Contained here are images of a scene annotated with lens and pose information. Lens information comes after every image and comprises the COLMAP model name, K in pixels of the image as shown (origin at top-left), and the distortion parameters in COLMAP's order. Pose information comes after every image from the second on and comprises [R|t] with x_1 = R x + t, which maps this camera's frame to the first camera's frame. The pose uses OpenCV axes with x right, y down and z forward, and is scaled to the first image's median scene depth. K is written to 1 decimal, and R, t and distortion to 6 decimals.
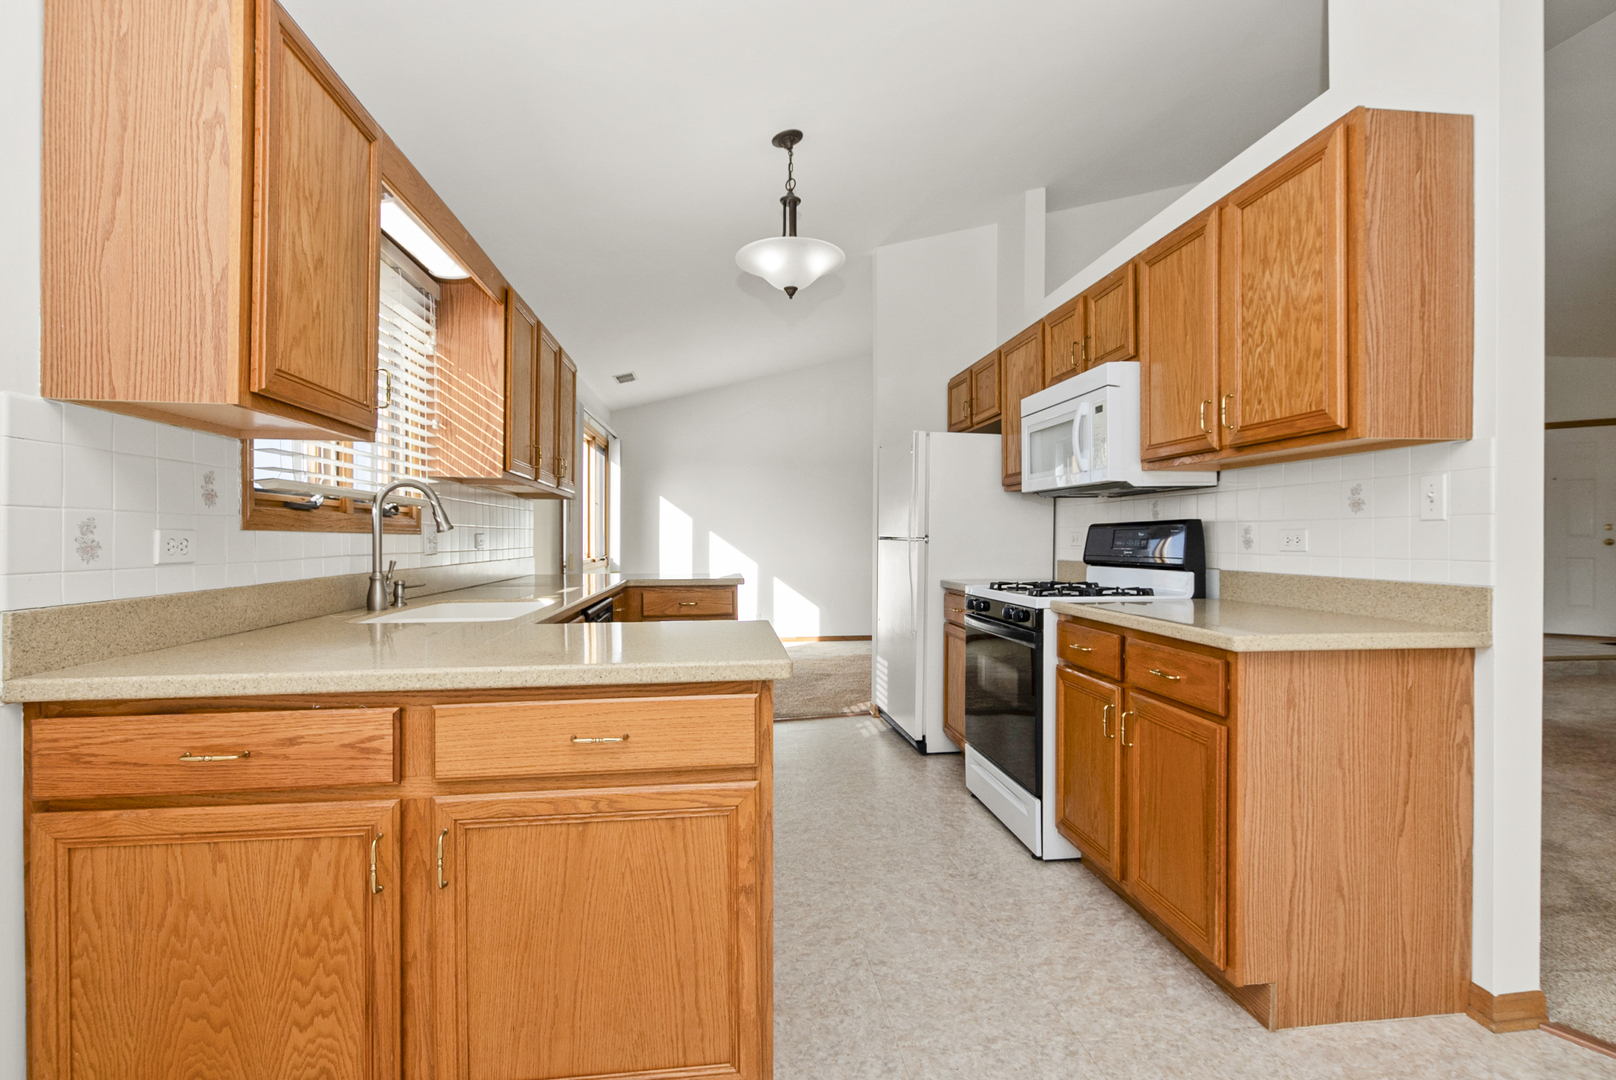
lens RADIAL K [[744.3, 0, 807.3], [0, 744.3, 535.2], [0, 0, 1]] dist [0.000550, -0.001005]
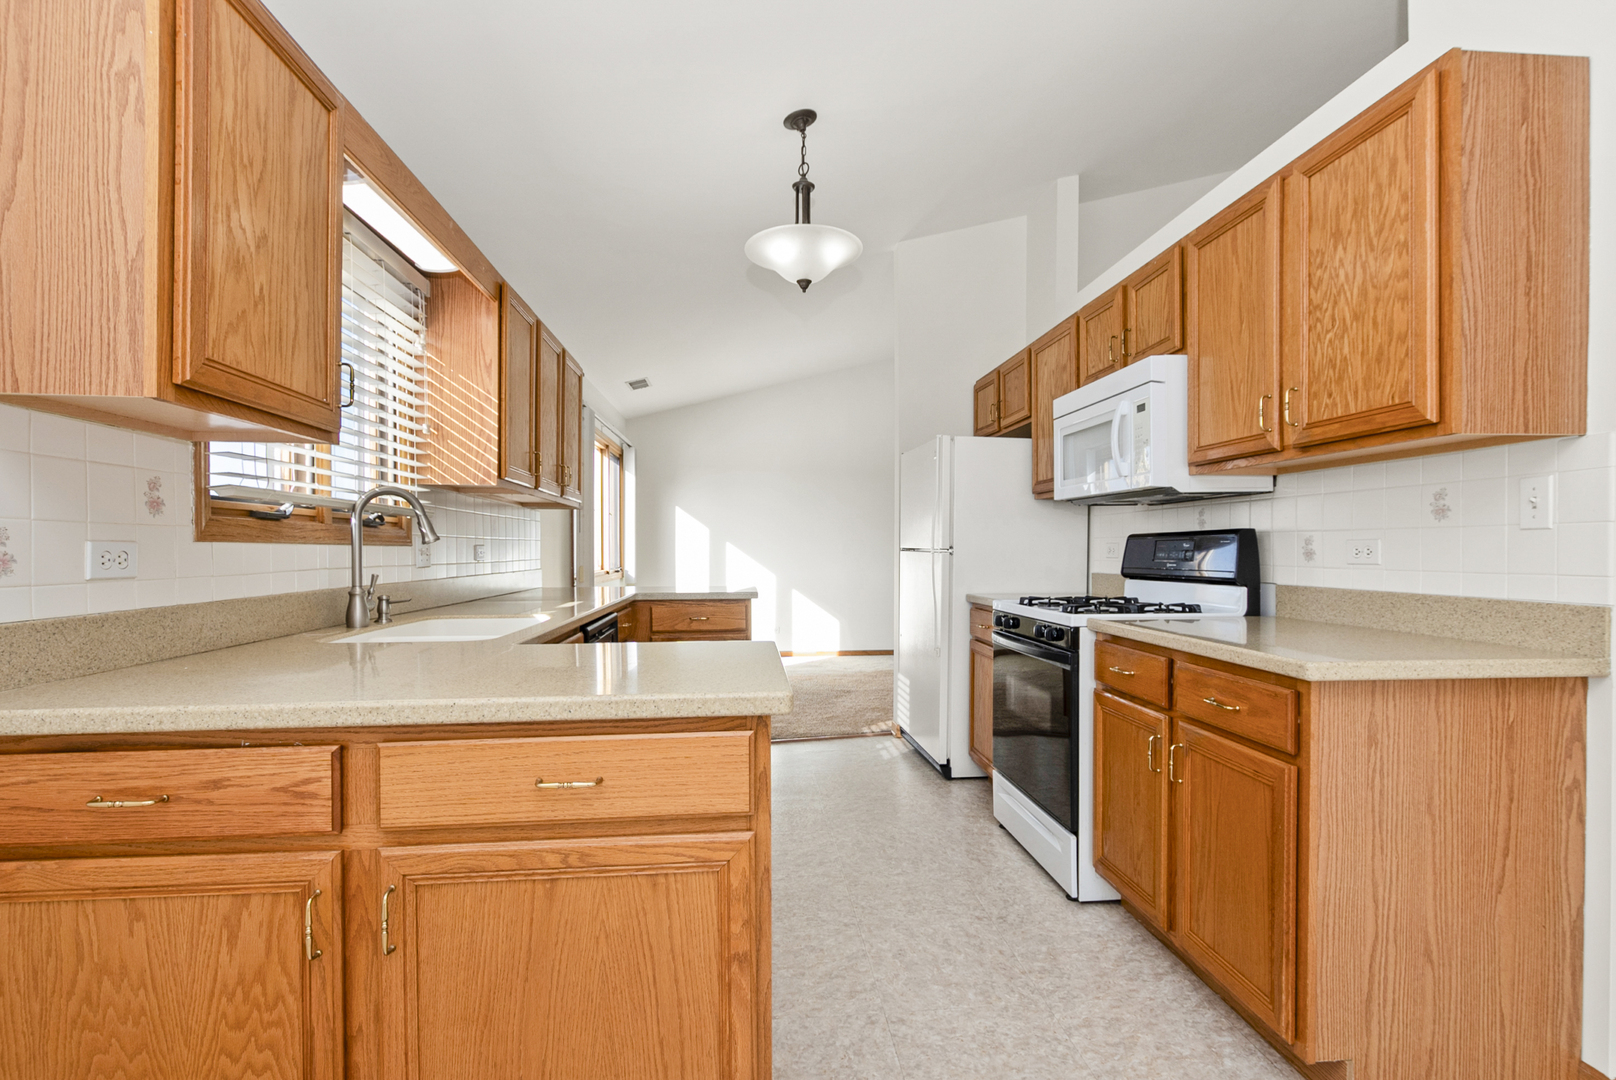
lens RADIAL K [[744.3, 0, 809.4], [0, 744.3, 547.8], [0, 0, 1]] dist [0.000550, -0.001005]
pose [[0.999536, -0.000646, -0.030448, 0.025950], [0.000713, 0.999997, 0.002190, -0.000902], [0.030447, -0.002211, 0.999534, 0.143029]]
